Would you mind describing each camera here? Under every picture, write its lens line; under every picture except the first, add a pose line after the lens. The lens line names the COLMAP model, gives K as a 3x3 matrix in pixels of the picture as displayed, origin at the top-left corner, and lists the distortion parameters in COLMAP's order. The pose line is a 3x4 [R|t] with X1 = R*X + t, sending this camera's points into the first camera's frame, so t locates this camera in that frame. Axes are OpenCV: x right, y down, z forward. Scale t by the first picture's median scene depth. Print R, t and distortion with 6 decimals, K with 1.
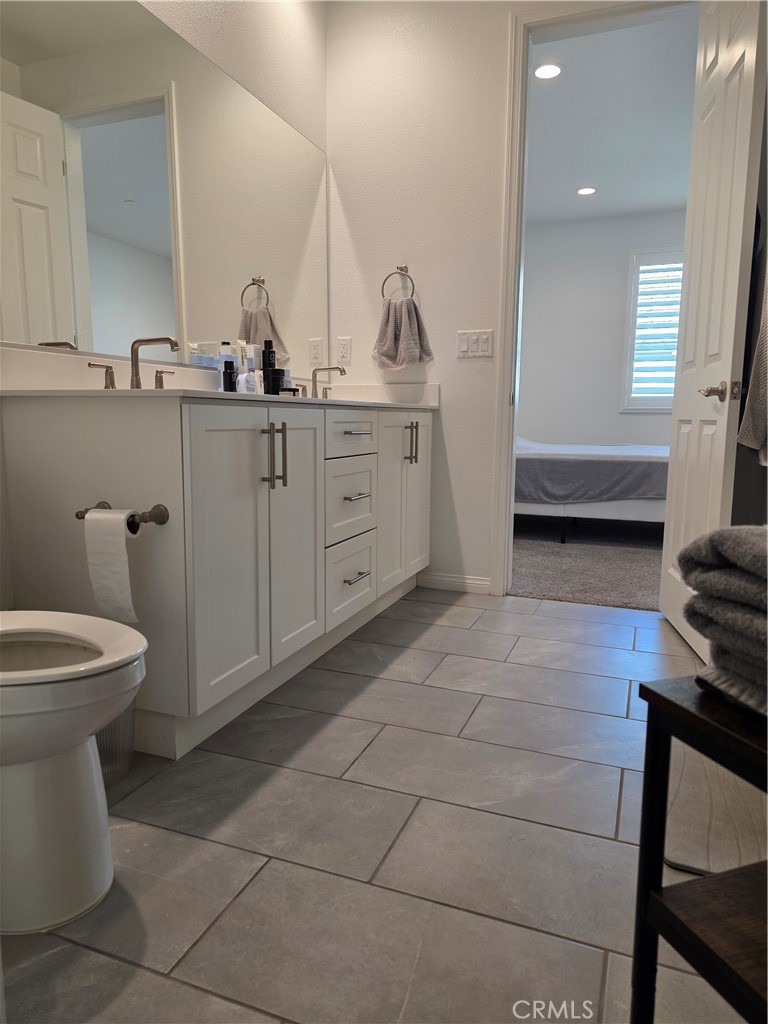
lens RADIAL K [[684.0, 0, 382.9], [0, 684.0, 510.9], [0, 0, 1]] dist [0.006966, -0.010573]
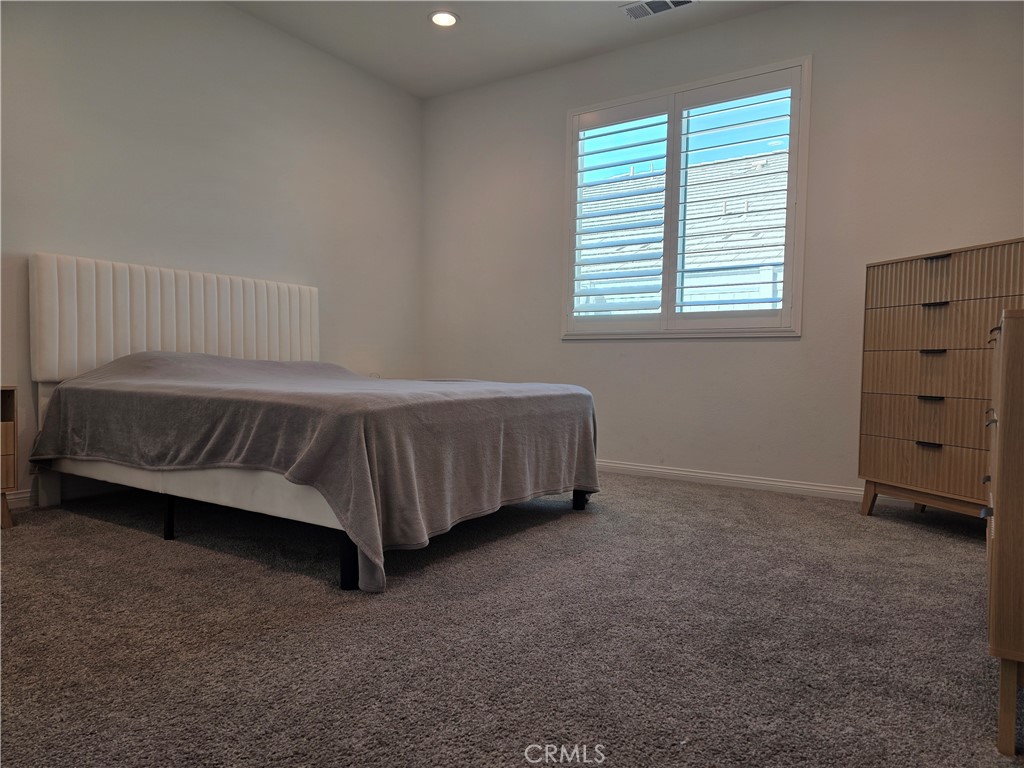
lens RADIAL K [[684.0, 0, 512.3], [0, 684.0, 389.7], [0, 0, 1]] dist [0.006966, -0.010573]
pose [[0.977280, 0.022356, -0.210771, 0.681394], [-0.043791, 0.994263, -0.097584, -0.035476], [0.207381, 0.104597, 0.972652, 0.491989]]
